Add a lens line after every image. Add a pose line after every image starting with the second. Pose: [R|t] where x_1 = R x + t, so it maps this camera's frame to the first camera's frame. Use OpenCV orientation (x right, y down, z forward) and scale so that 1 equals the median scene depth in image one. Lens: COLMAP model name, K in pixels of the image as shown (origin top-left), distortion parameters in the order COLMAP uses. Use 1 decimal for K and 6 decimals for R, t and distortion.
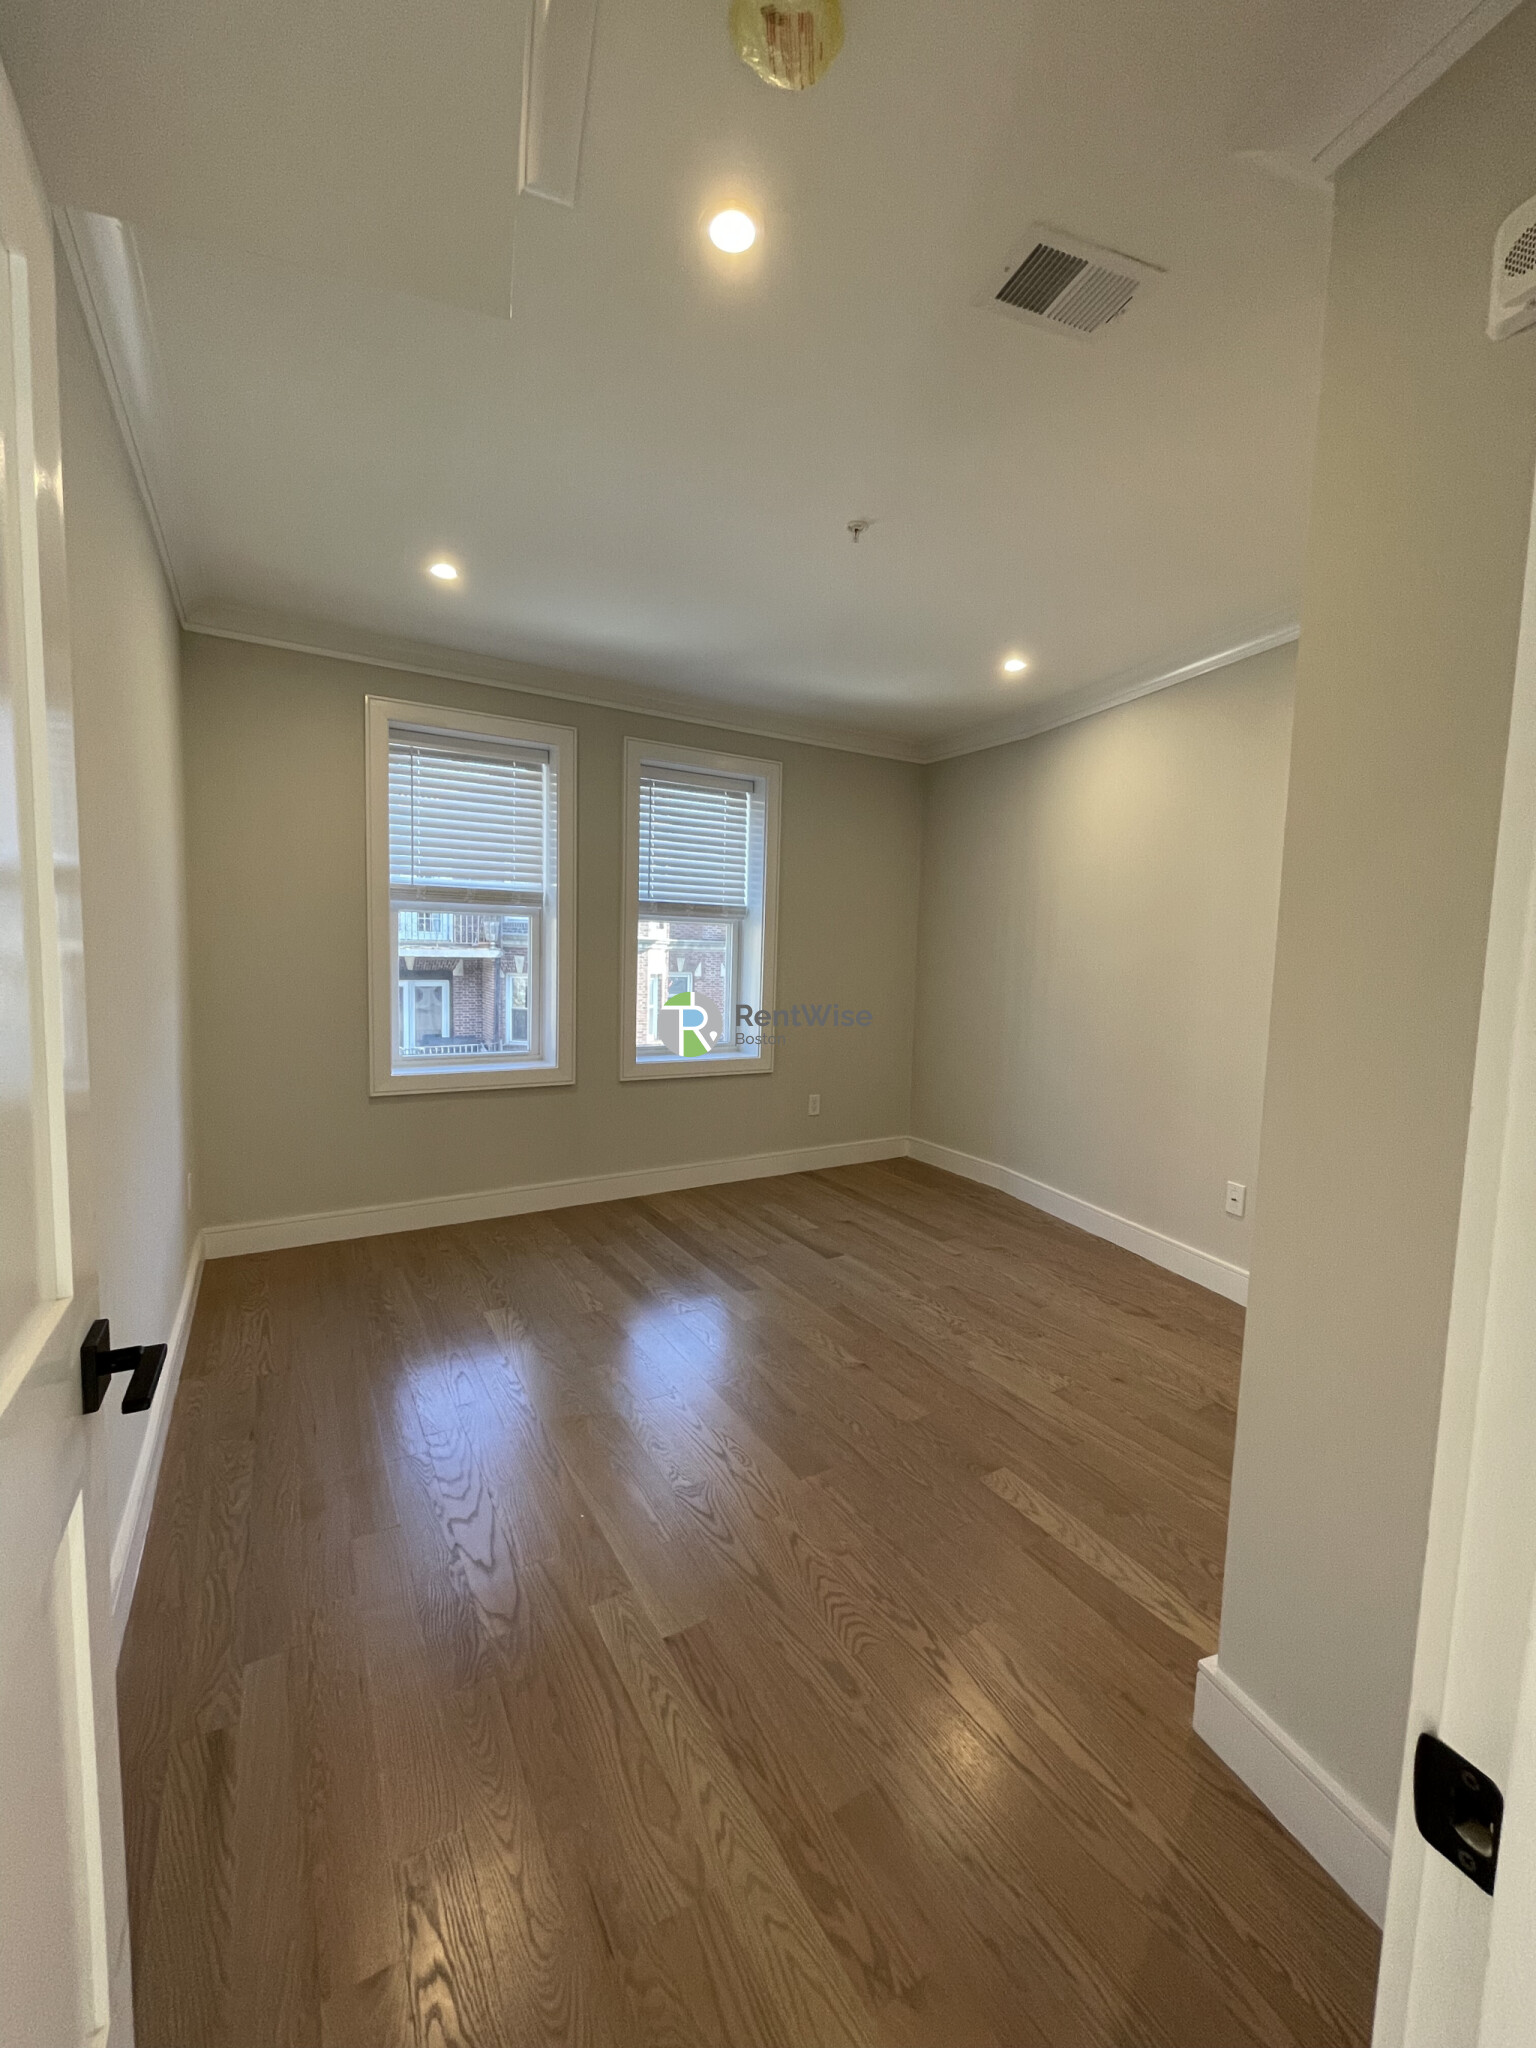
lens RADIAL K [[825.8, 0, 776.0], [0, 825.8, 1024.7], [0, 0, 1]] dist [-0.002121, 0.000441]
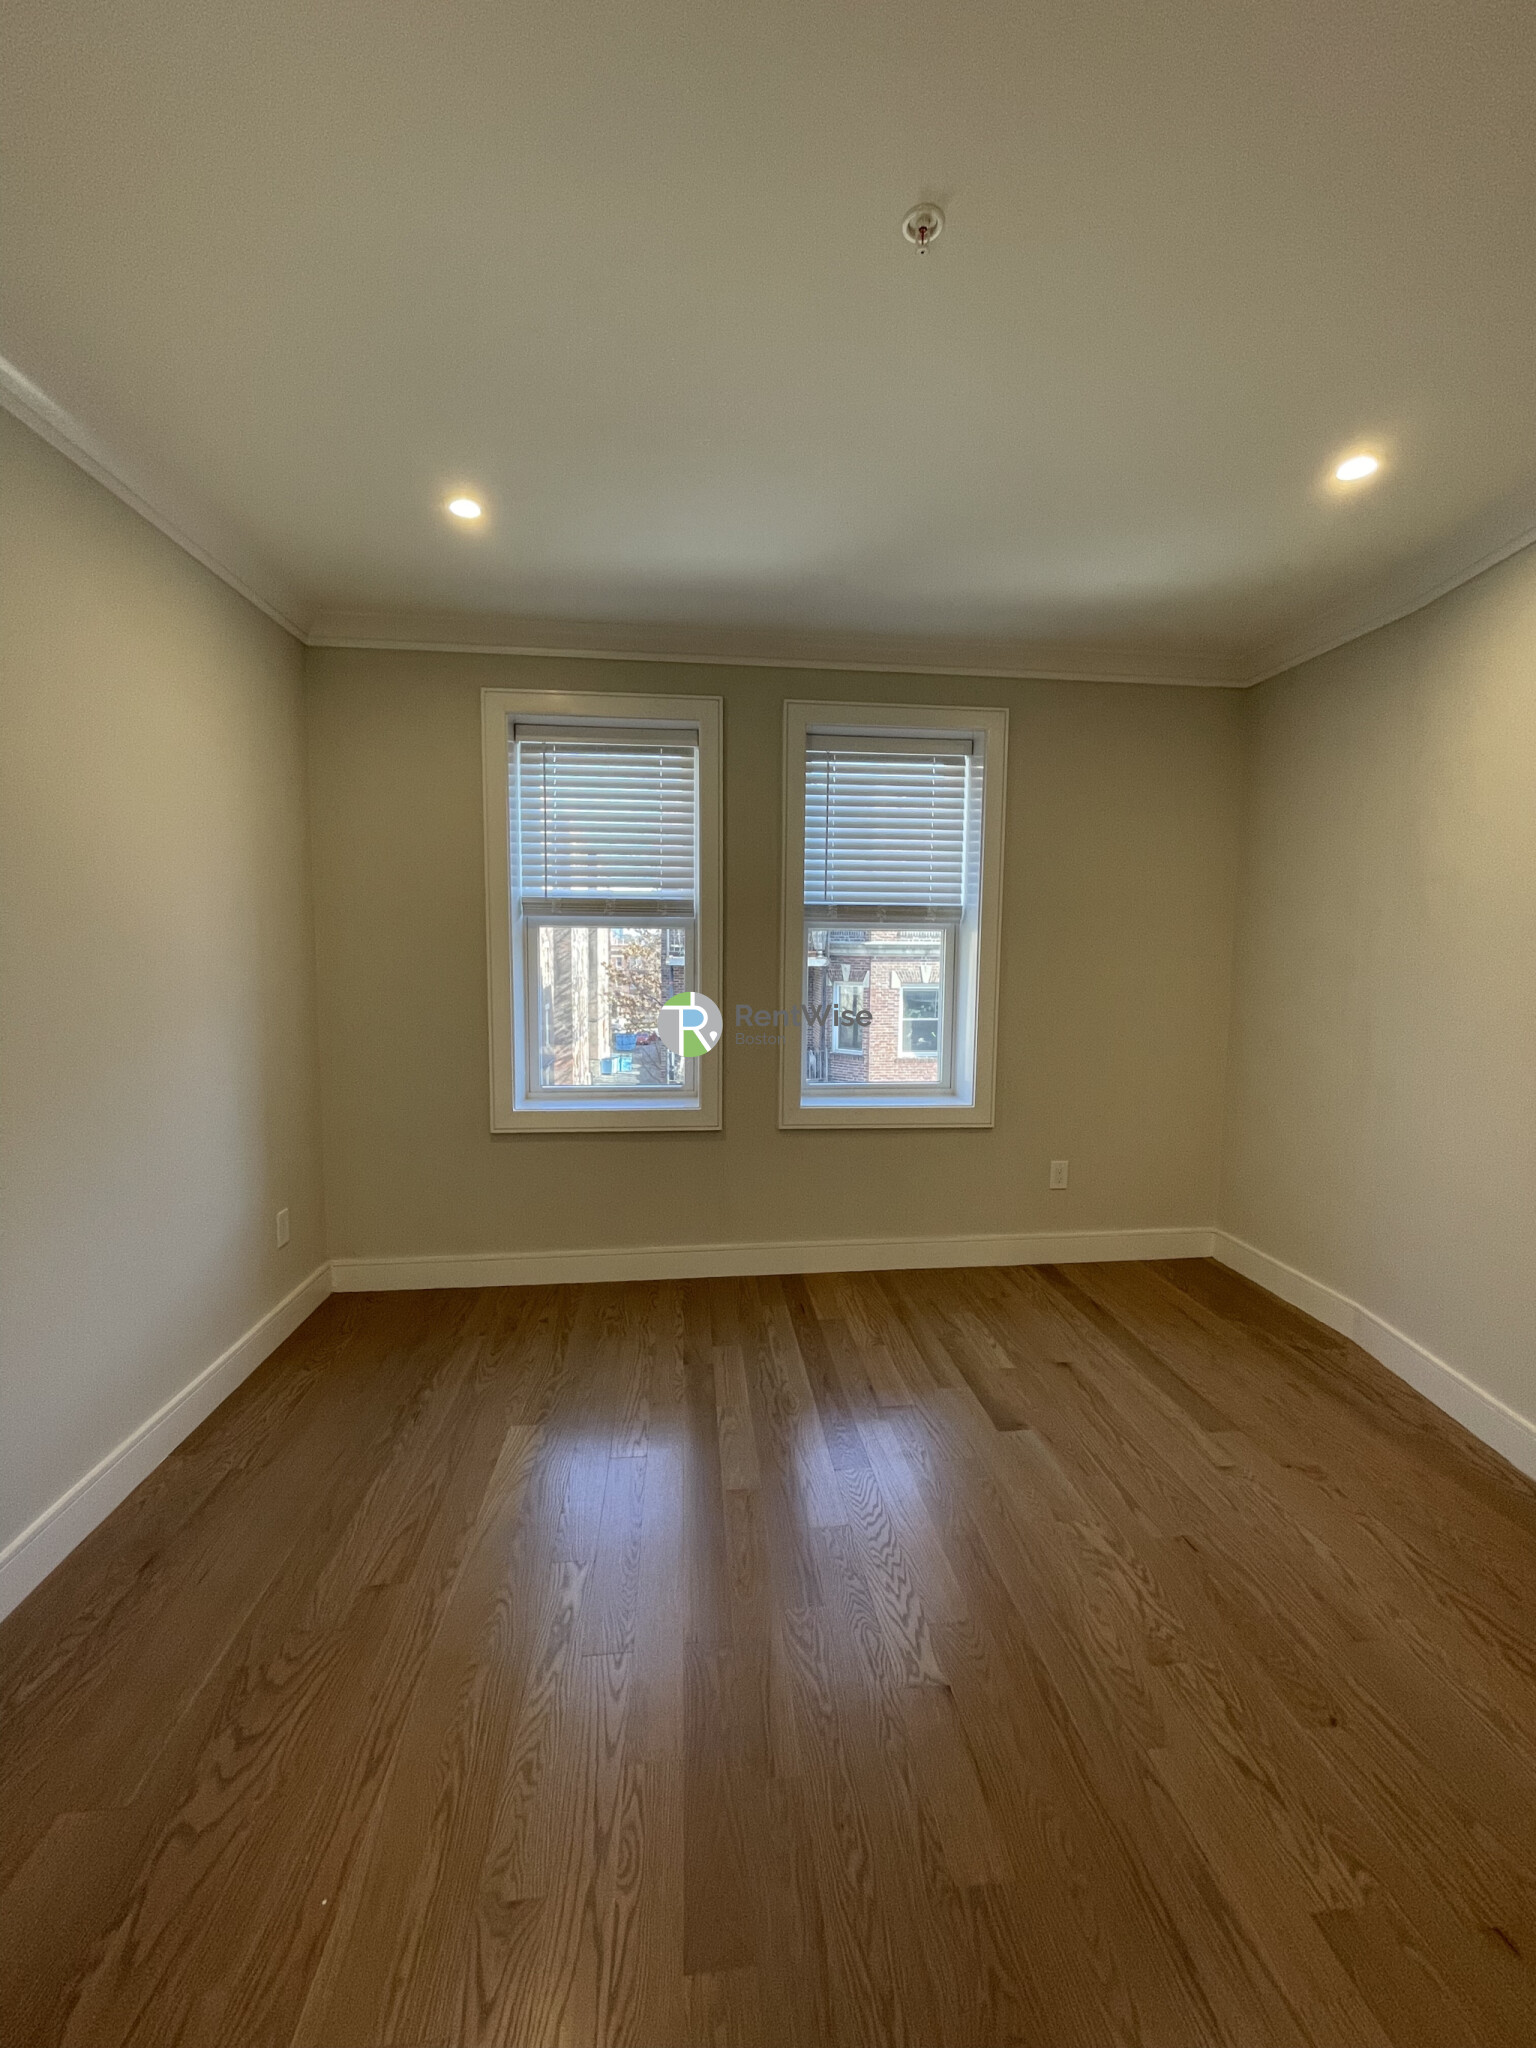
lens RADIAL K [[825.8, 0, 780.1], [0, 825.8, 1022.4], [0, 0, 1]] dist [-0.002121, 0.000441]
pose [[0.904266, 0.019956, -0.426504, 0.164119], [-0.023340, 0.999724, -0.002706, -0.036386], [0.426332, 0.012402, 0.904482, 0.289561]]
